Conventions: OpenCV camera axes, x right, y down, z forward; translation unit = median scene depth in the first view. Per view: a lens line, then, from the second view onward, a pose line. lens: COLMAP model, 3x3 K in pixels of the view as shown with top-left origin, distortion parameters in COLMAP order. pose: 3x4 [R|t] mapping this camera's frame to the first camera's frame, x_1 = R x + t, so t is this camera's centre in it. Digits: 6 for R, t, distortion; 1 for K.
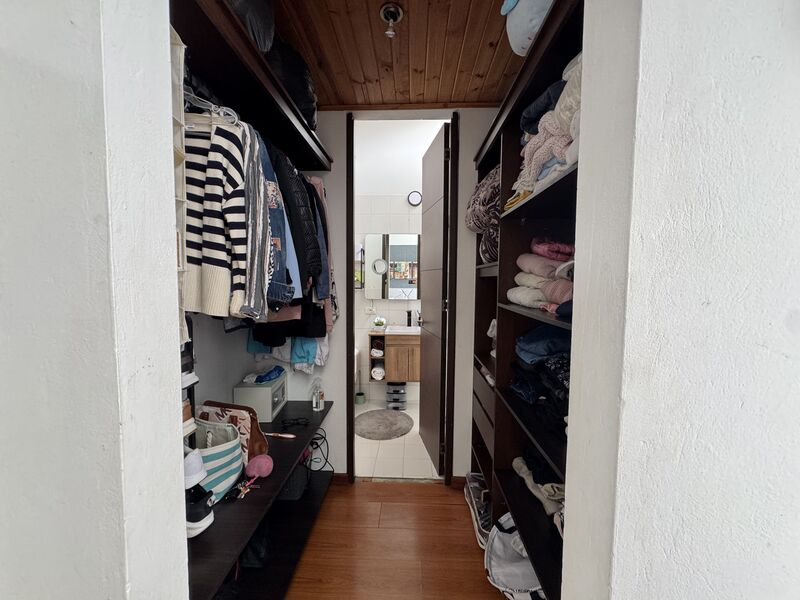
lens RADIAL K [[316.4, 0, 400.0], [0, 316.4, 300.0], [0, 0, 1]] dist [0.001228, -0.000191]
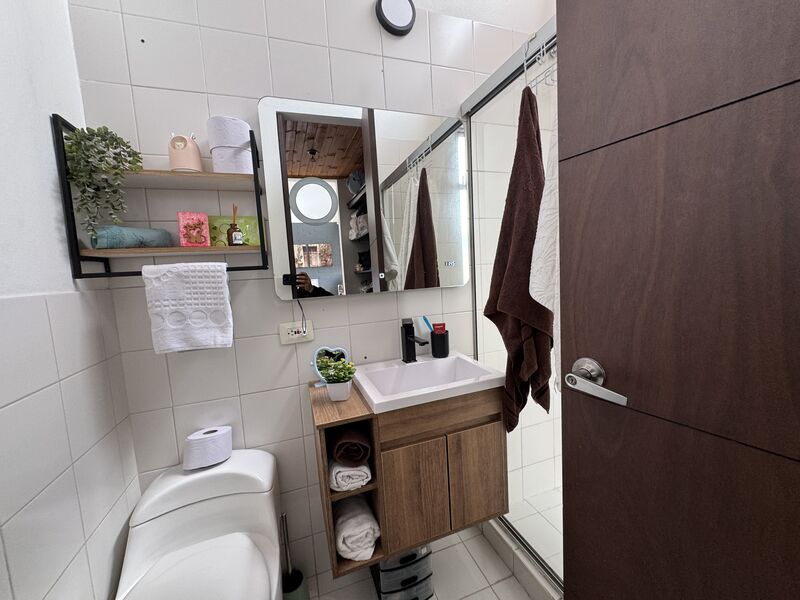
lens RADIAL K [[316.4, 0, 400.0], [0, 316.4, 300.0], [0, 0, 1]] dist [0.001228, -0.000191]
pose [[0.928839, -0.101571, 0.356288, -0.117675], [0.091882, 0.994795, 0.044063, -0.008700], [-0.358909, -0.008191, 0.933337, 0.699522]]
